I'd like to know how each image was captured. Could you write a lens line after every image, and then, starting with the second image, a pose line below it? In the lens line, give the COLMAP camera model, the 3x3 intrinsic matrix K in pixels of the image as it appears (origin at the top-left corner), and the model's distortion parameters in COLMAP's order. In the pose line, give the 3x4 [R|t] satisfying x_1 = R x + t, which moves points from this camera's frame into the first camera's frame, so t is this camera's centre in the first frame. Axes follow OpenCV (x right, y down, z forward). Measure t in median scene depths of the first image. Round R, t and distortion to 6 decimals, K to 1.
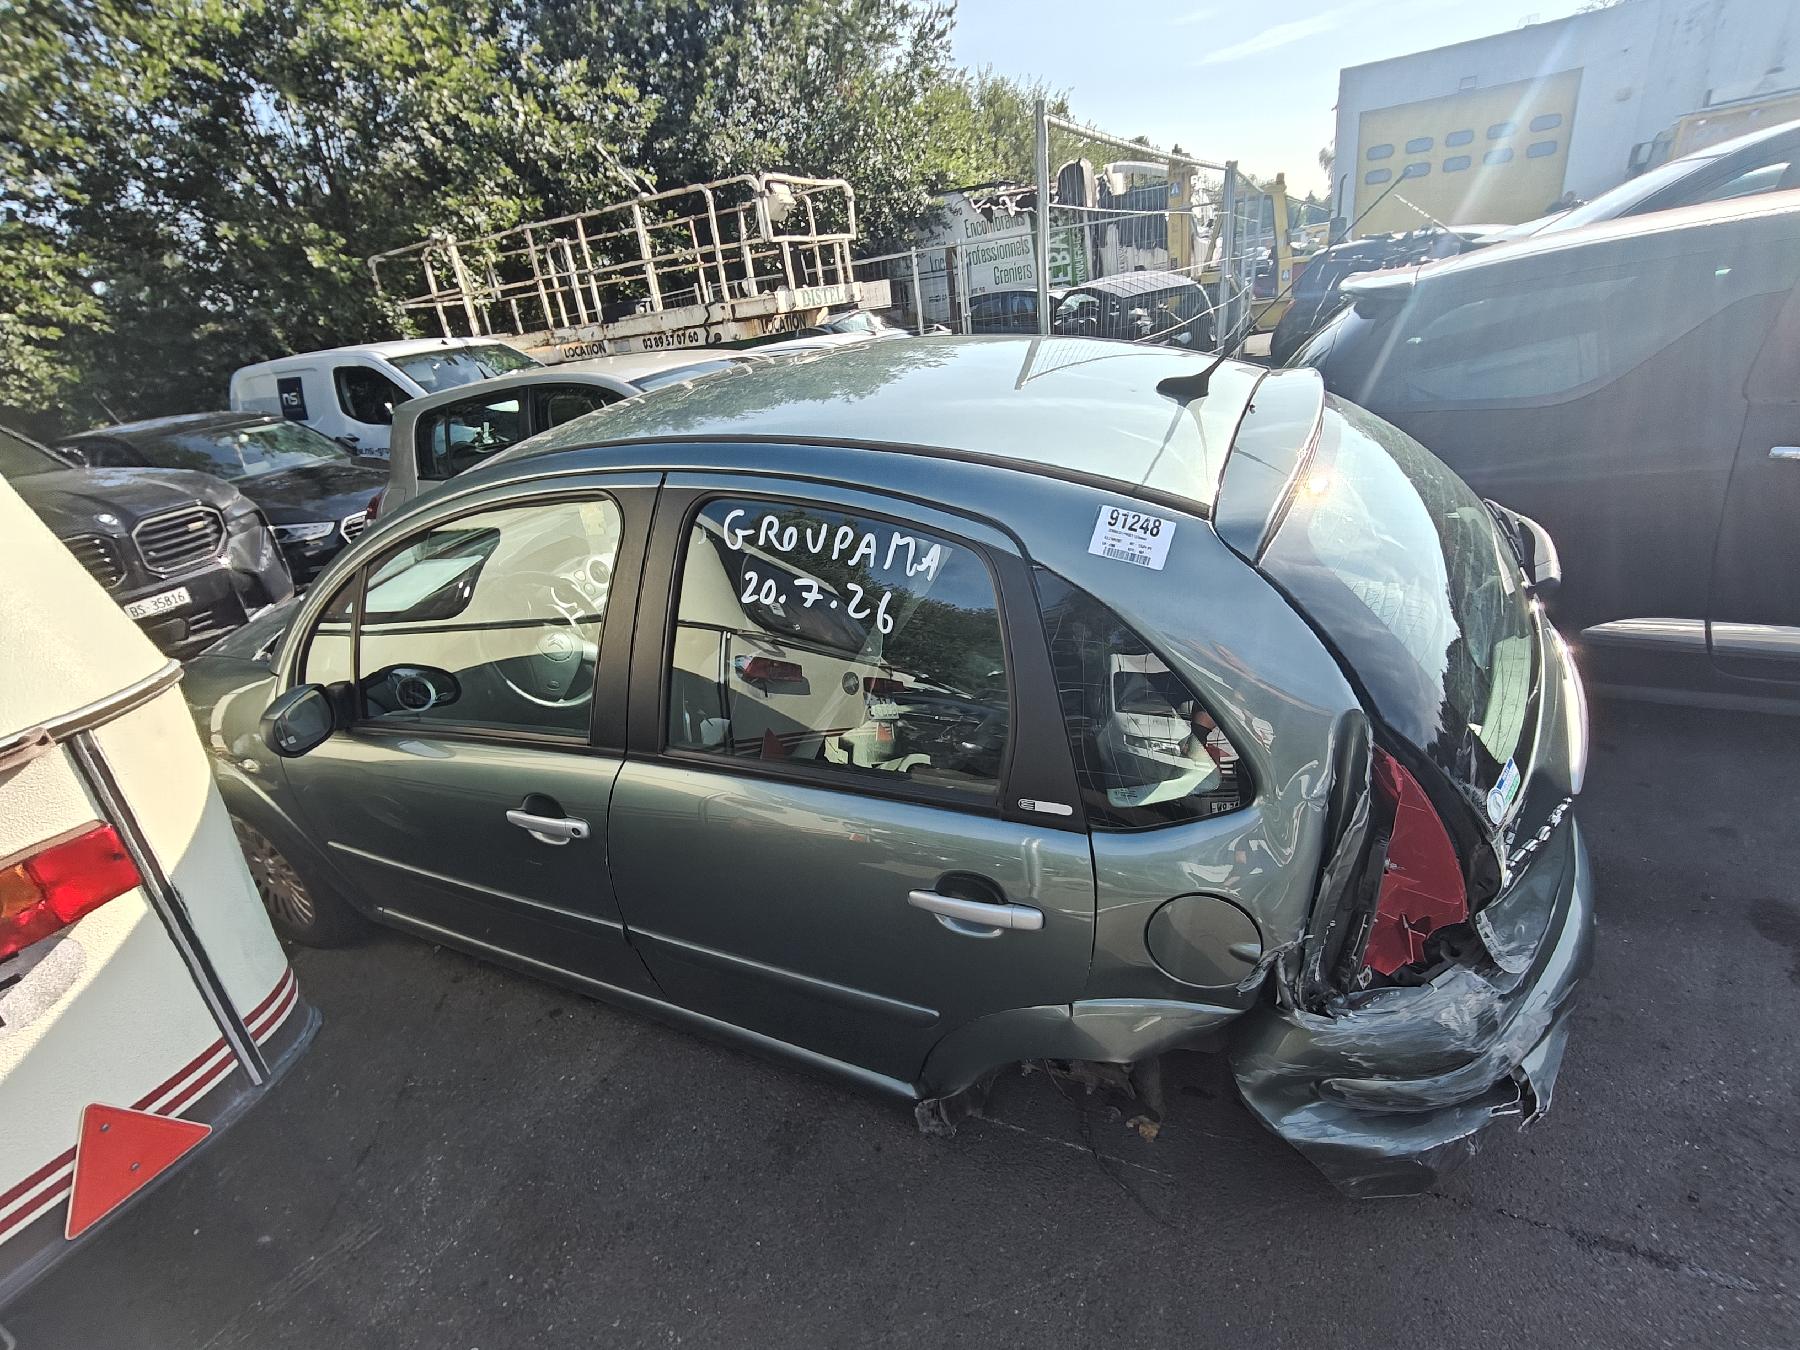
lens RADIAL K [[849.3, 0, 841.7], [0, 849.3, 746.4], [0, 0, 1]] dist [0.002135, 0.000756]
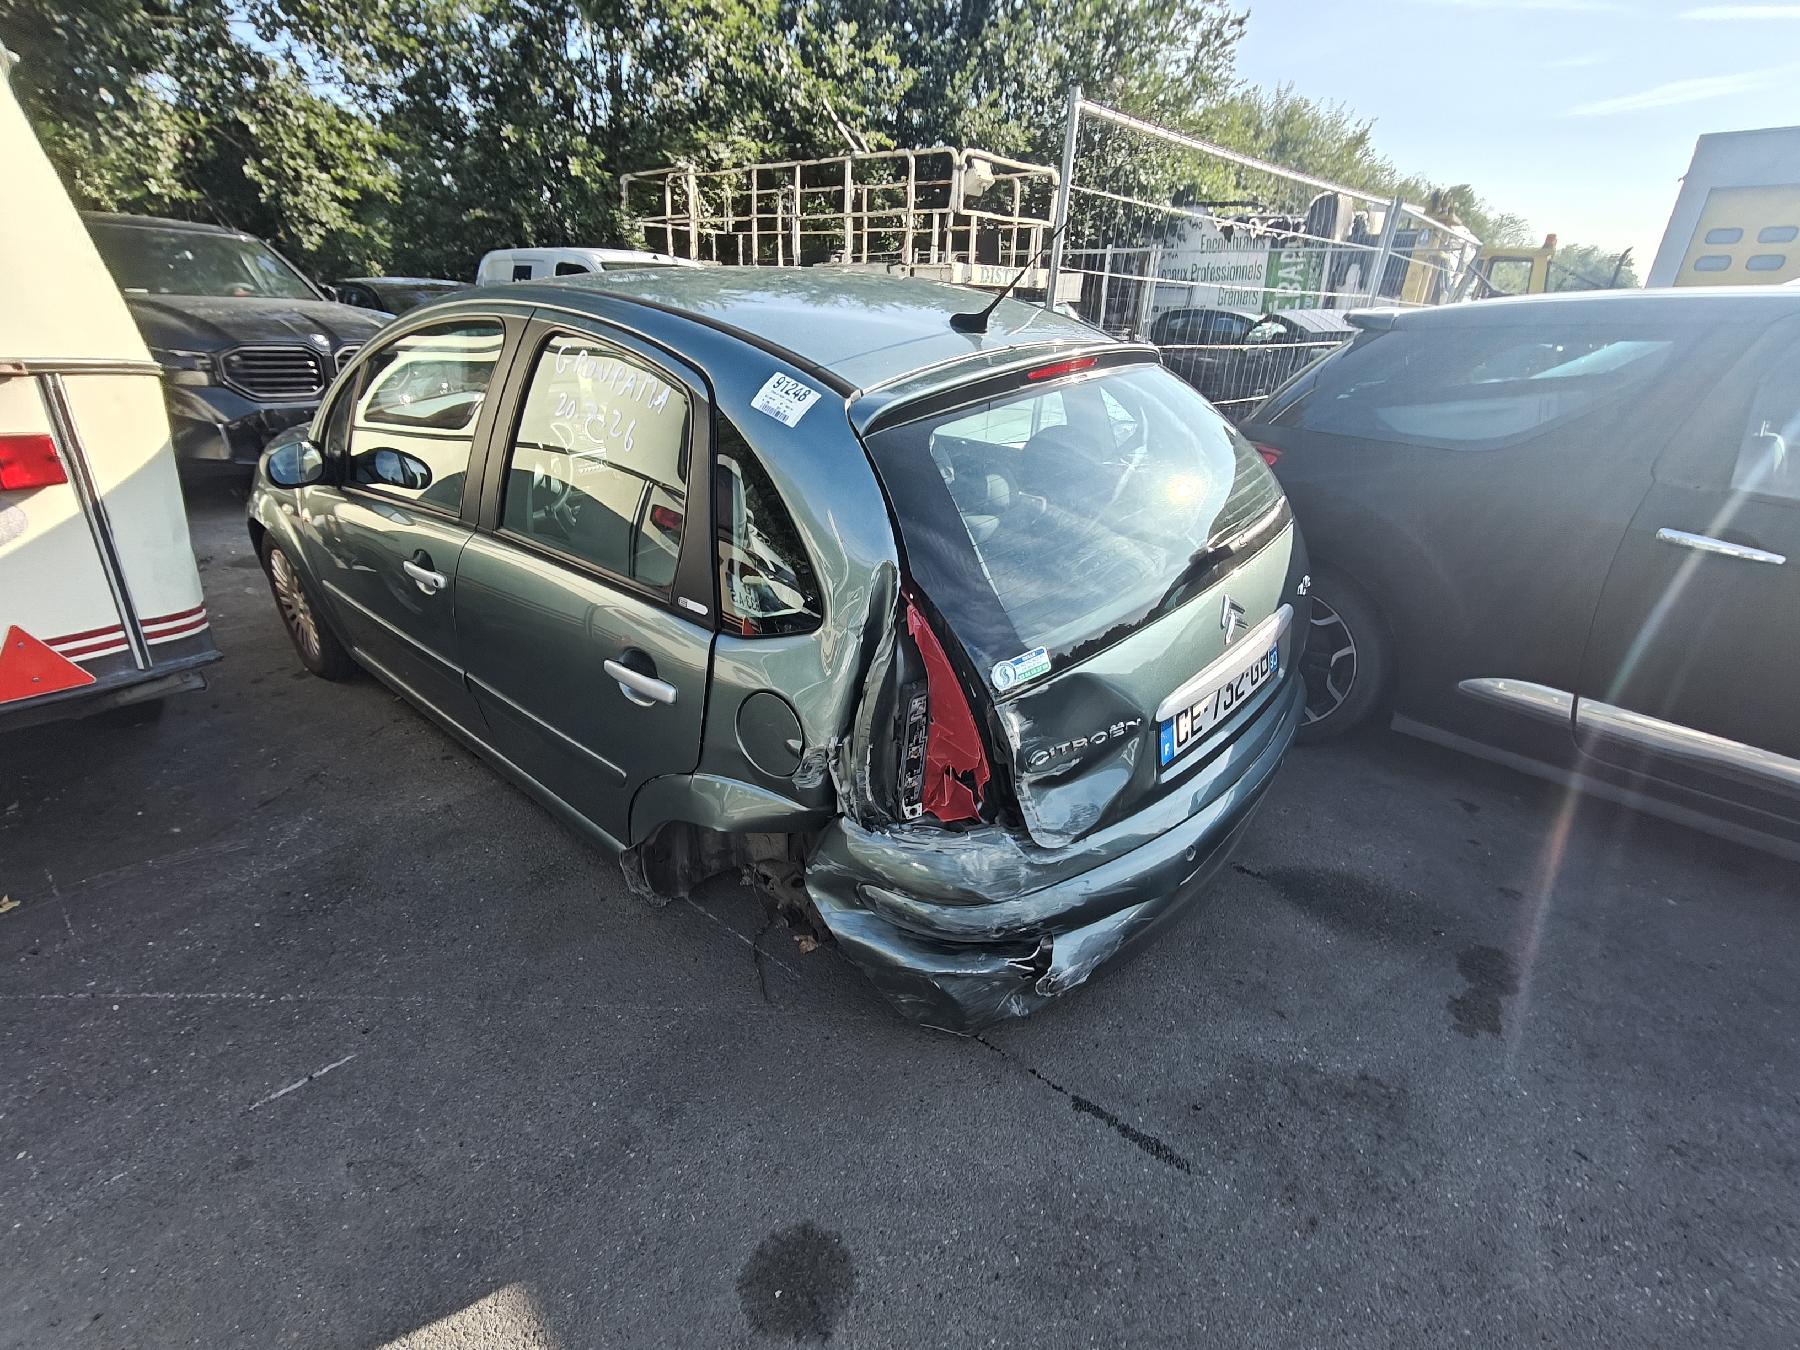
lens RADIAL K [[841.0, 0, 859.2], [0, 841.0, 739.3], [0, 0, 1]] dist [-0.005669, 0.000087]
pose [[0.952685, 0.259323, -0.158563, 0.114046], [-0.257280, 0.965751, 0.033645, 0.024730], [0.161858, 0.008742, 0.986775, -0.030101]]
